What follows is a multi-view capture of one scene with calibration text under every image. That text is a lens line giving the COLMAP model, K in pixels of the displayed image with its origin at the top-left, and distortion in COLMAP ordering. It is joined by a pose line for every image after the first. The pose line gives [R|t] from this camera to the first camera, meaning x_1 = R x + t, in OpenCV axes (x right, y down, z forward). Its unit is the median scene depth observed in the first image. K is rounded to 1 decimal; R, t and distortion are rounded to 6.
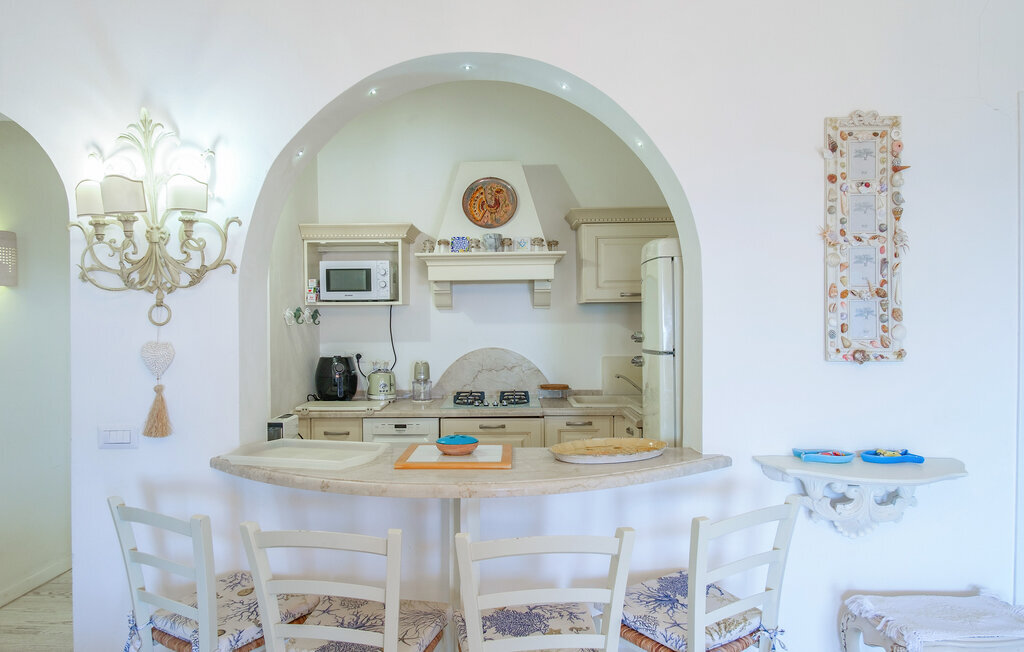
lens RADIAL K [[698.6, 0, 502.3], [0, 698.6, 329.8], [0, 0, 1]] dist [0.022359, -0.018968]
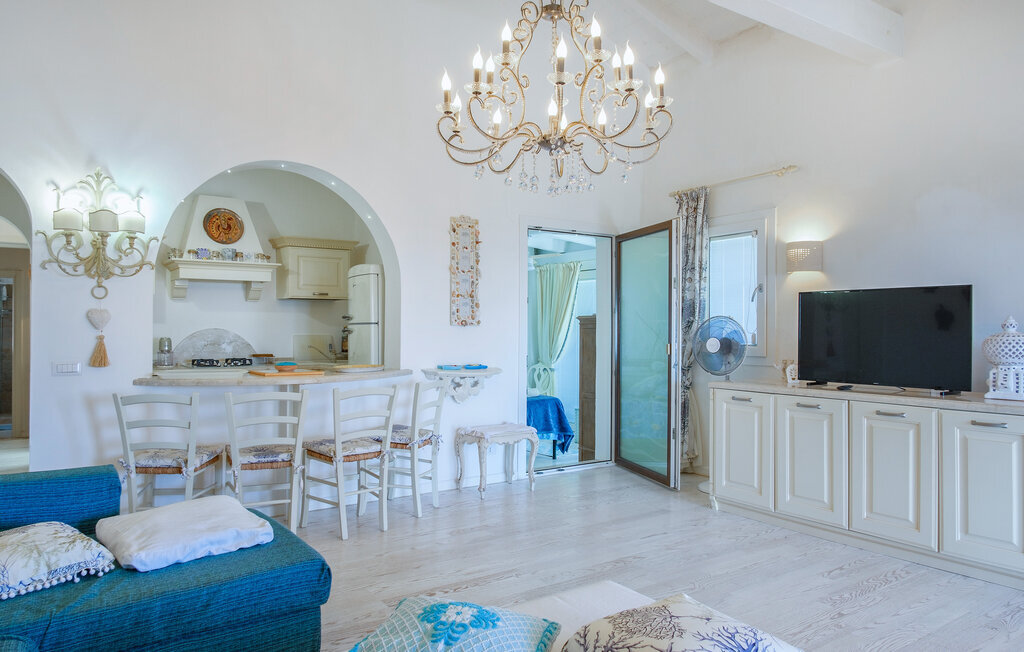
lens RADIAL K [[698.6, 0, 506.3], [0, 698.6, 331.5], [0, 0, 1]] dist [0.022359, -0.018968]
pose [[0.808279, 0.008624, 0.588737, -0.686030], [-0.002122, 0.999929, -0.011734, 0.087523], [-0.588796, 0.008235, 0.808240, -0.877921]]
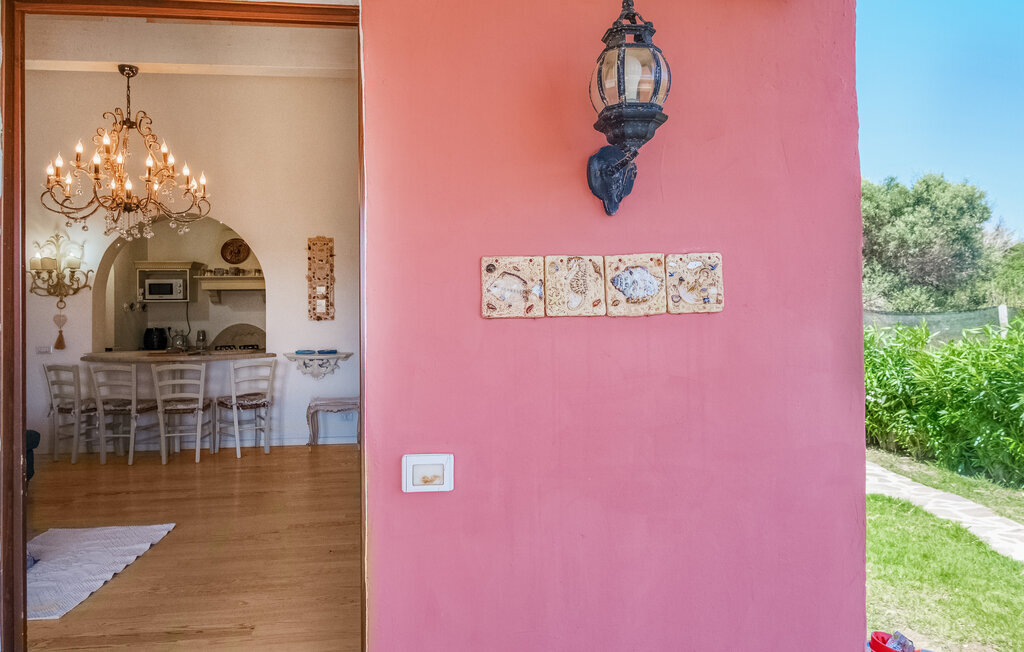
lens RADIAL K [[698.6, 0, 525.3], [0, 698.6, 310.2], [0, 0, 1]] dist [0.022359, -0.018968]
pose [[0.989577, -0.001548, 0.143994, 0.913450], [0.005295, 0.999657, -0.025644, 0.080686], [-0.143905, 0.026139, 0.989246, -1.983759]]
